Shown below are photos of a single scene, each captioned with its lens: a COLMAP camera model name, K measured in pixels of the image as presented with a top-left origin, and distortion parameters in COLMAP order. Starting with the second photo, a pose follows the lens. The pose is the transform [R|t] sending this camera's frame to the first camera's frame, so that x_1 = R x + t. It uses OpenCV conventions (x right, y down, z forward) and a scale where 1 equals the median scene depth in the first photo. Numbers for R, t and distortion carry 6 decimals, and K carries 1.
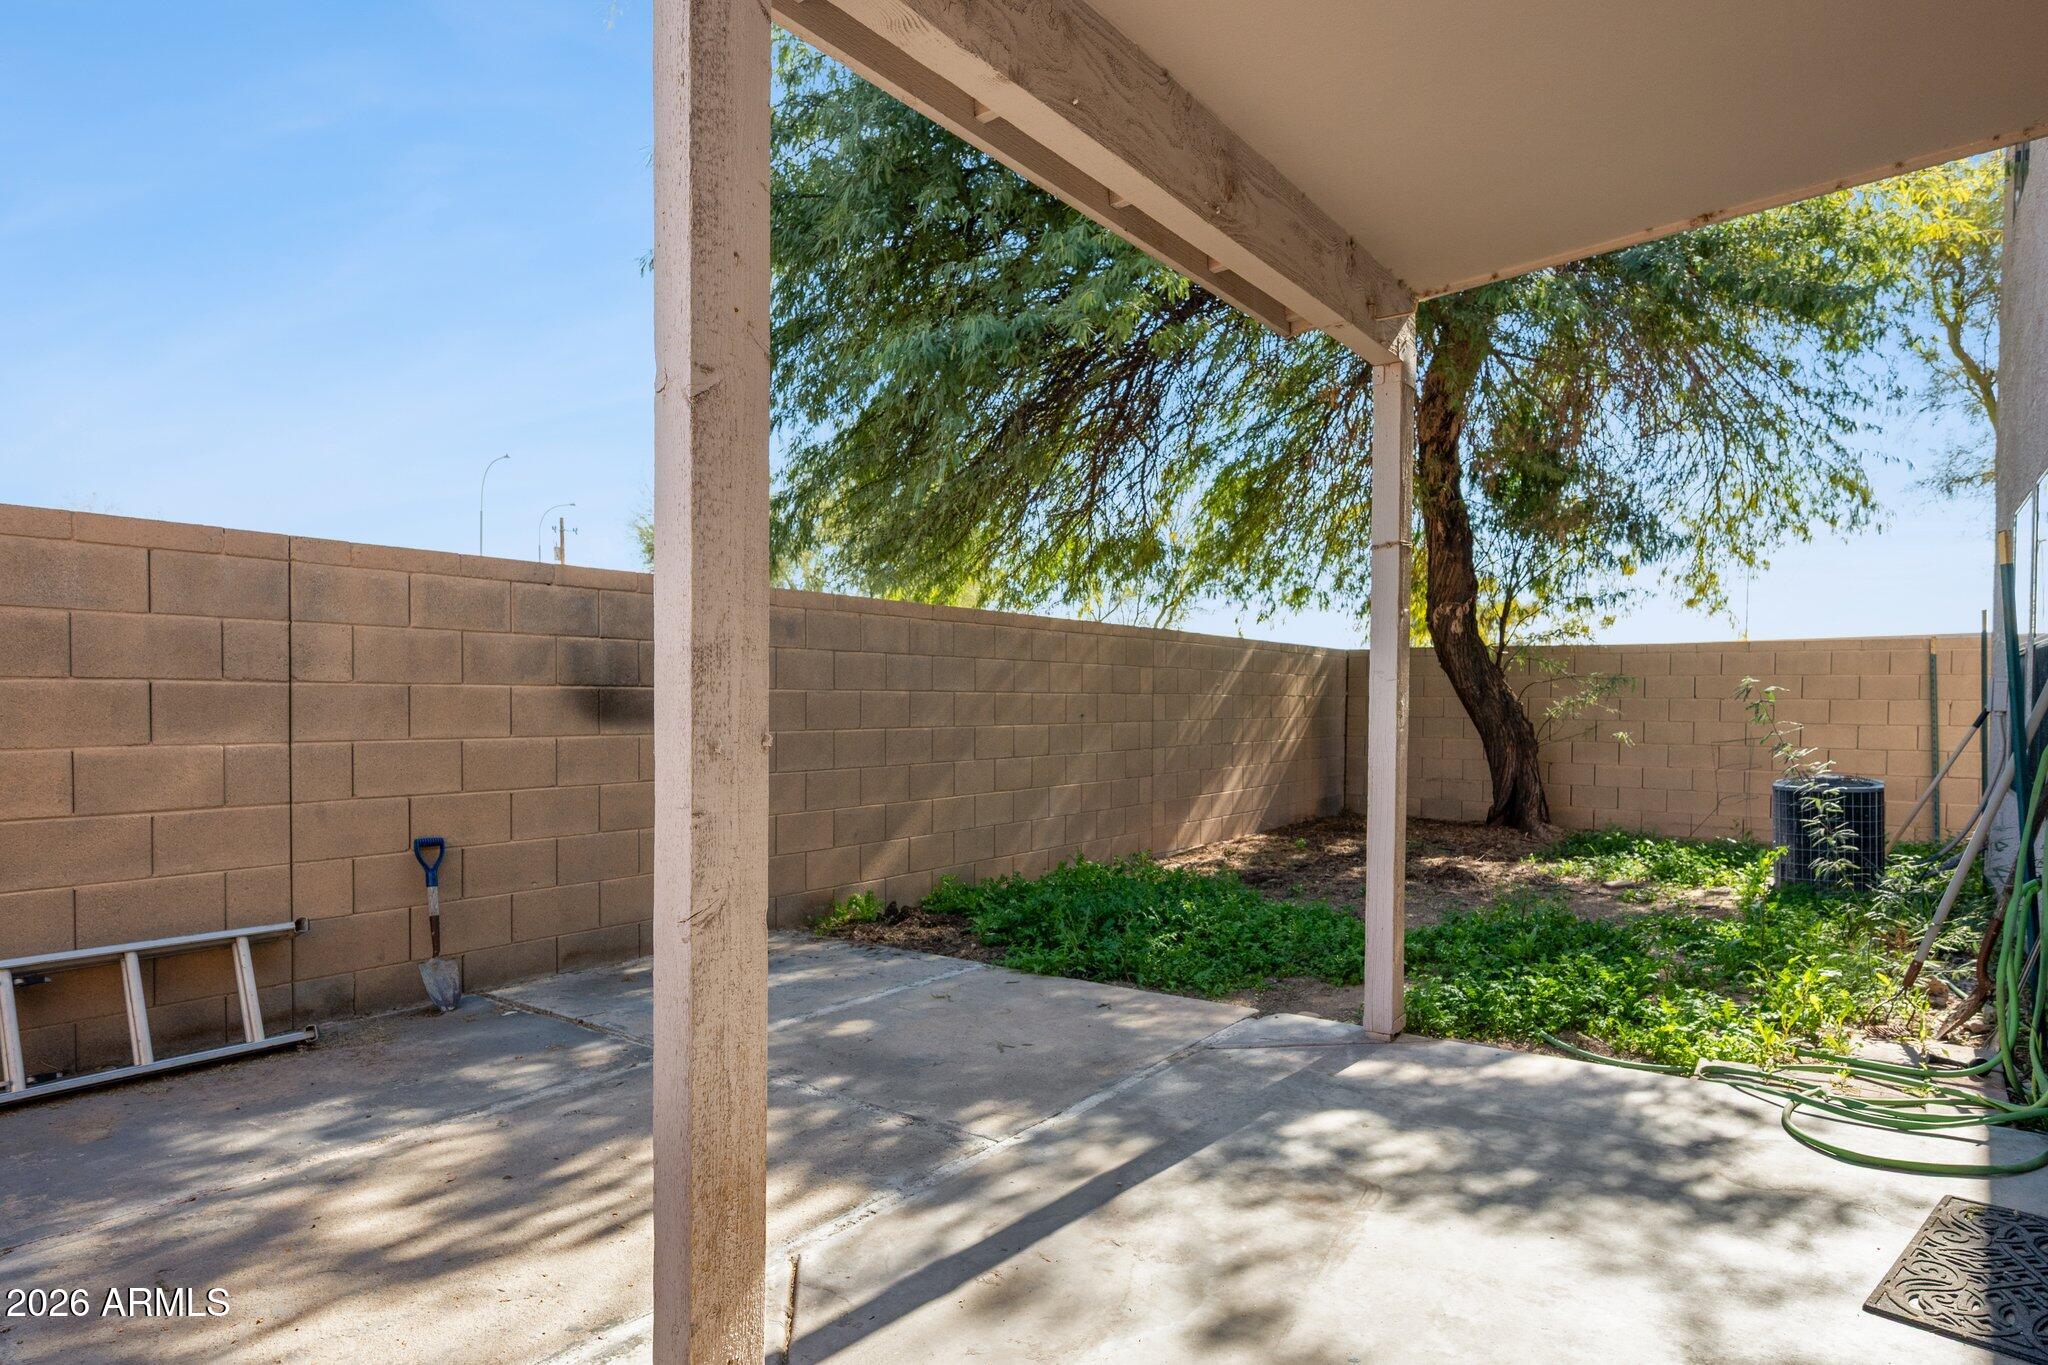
lens RADIAL K [[1150.0, 0, 1022.0], [0, 1150.0, 681.6], [0, 0, 1]] dist [0.001201, -0.000770]
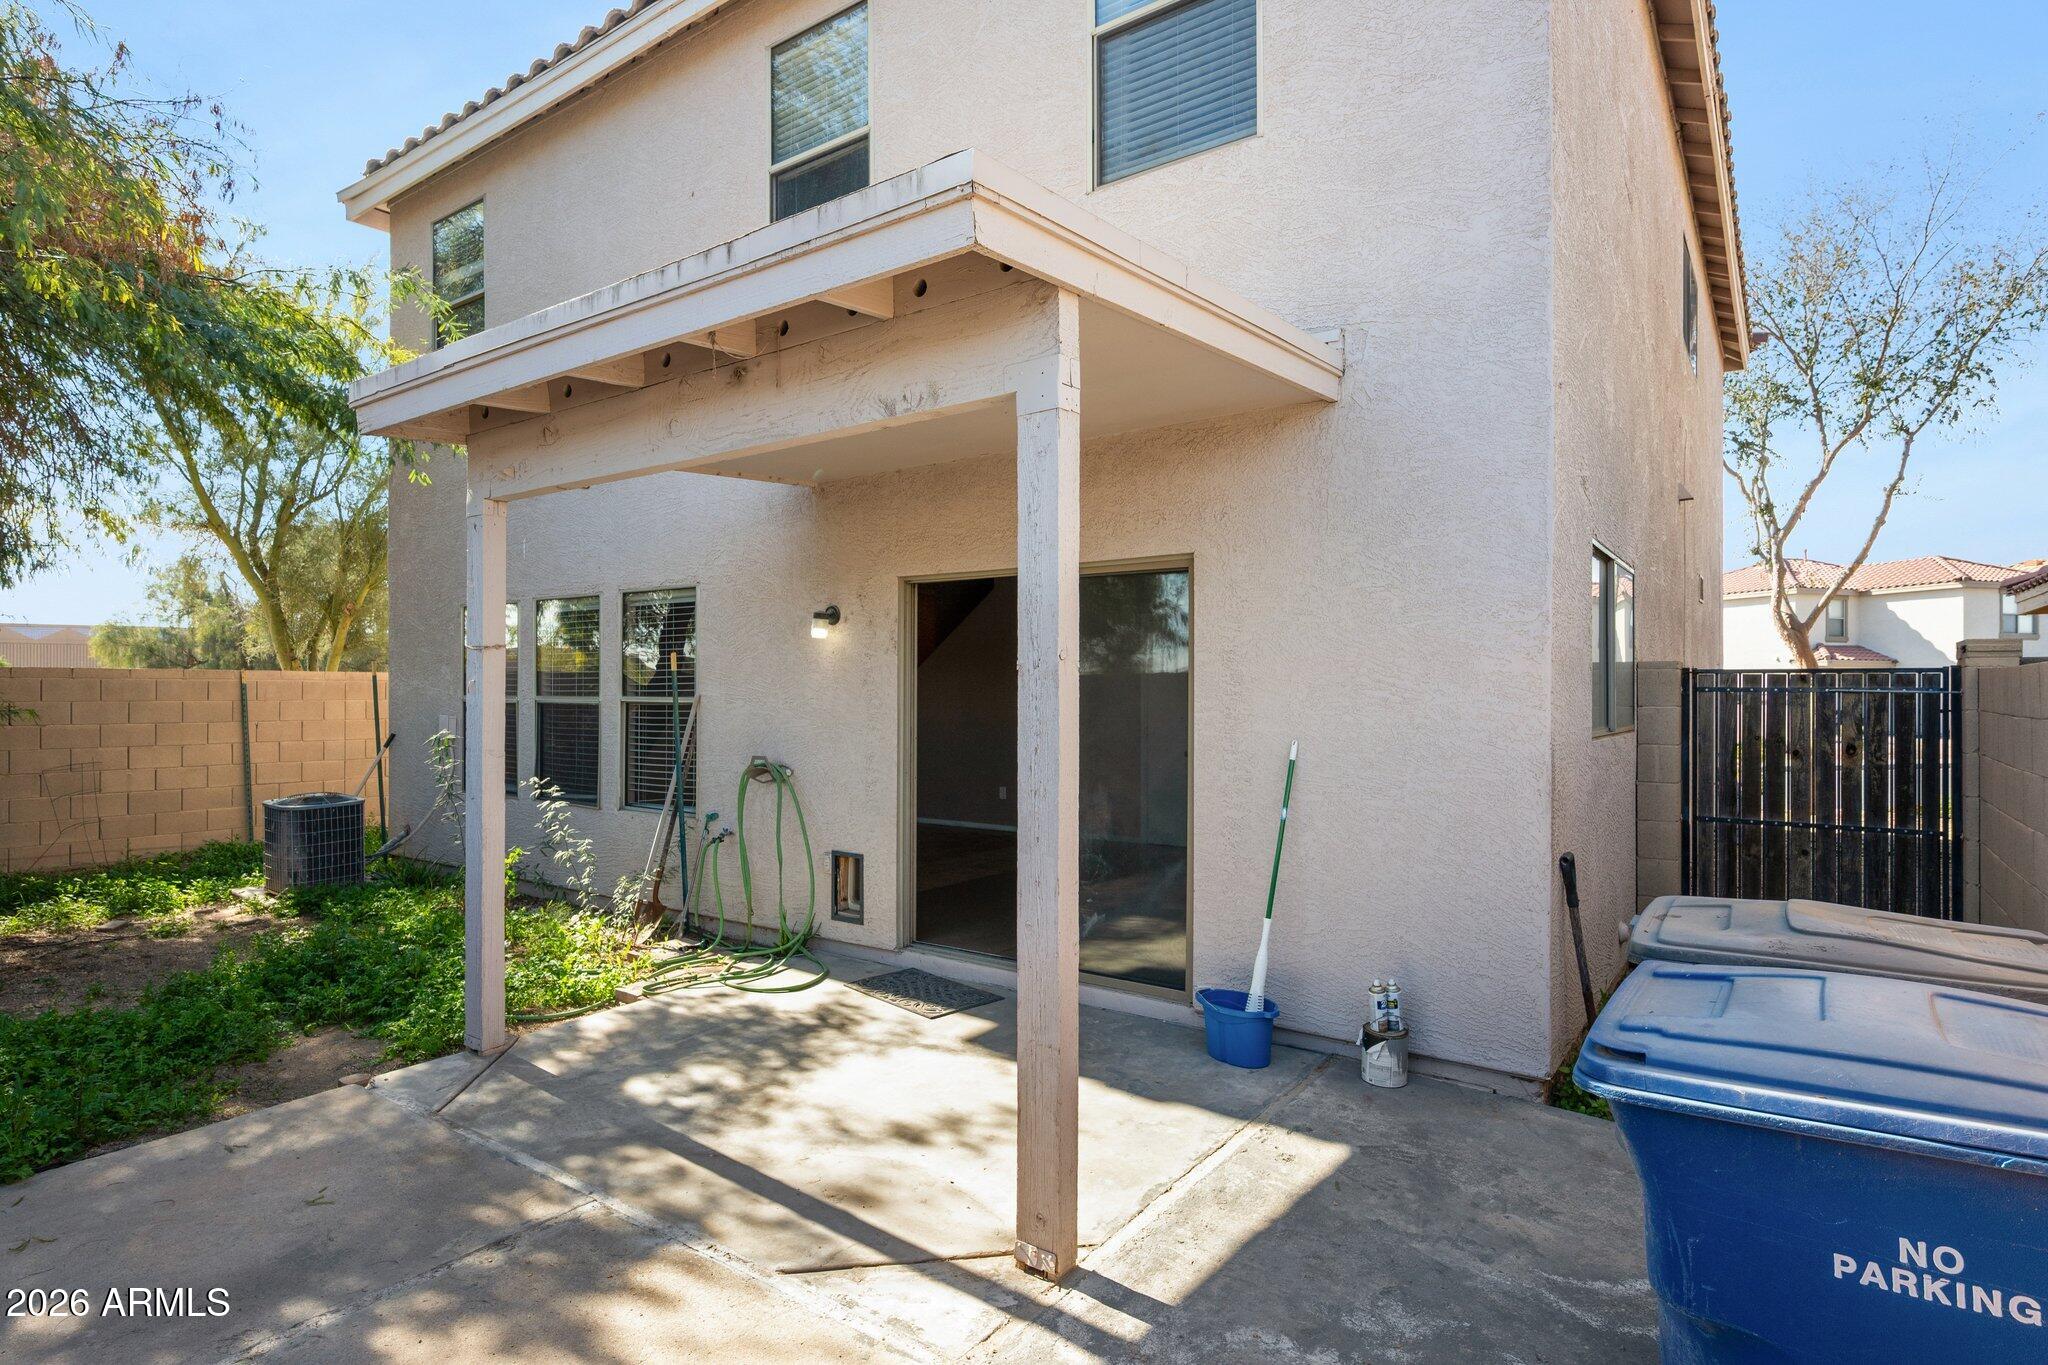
lens RADIAL K [[1035.2, 0, 1024.0], [0, 1035.2, 682.5], [0, 0, 1]] dist [0.000060, -0.000138]
pose [[0.009021, 0.002596, 0.999956, -1.045539], [-0.014414, 0.999893, -0.002466, -0.120475], [-0.999855, -0.014391, 0.009057, 0.566538]]
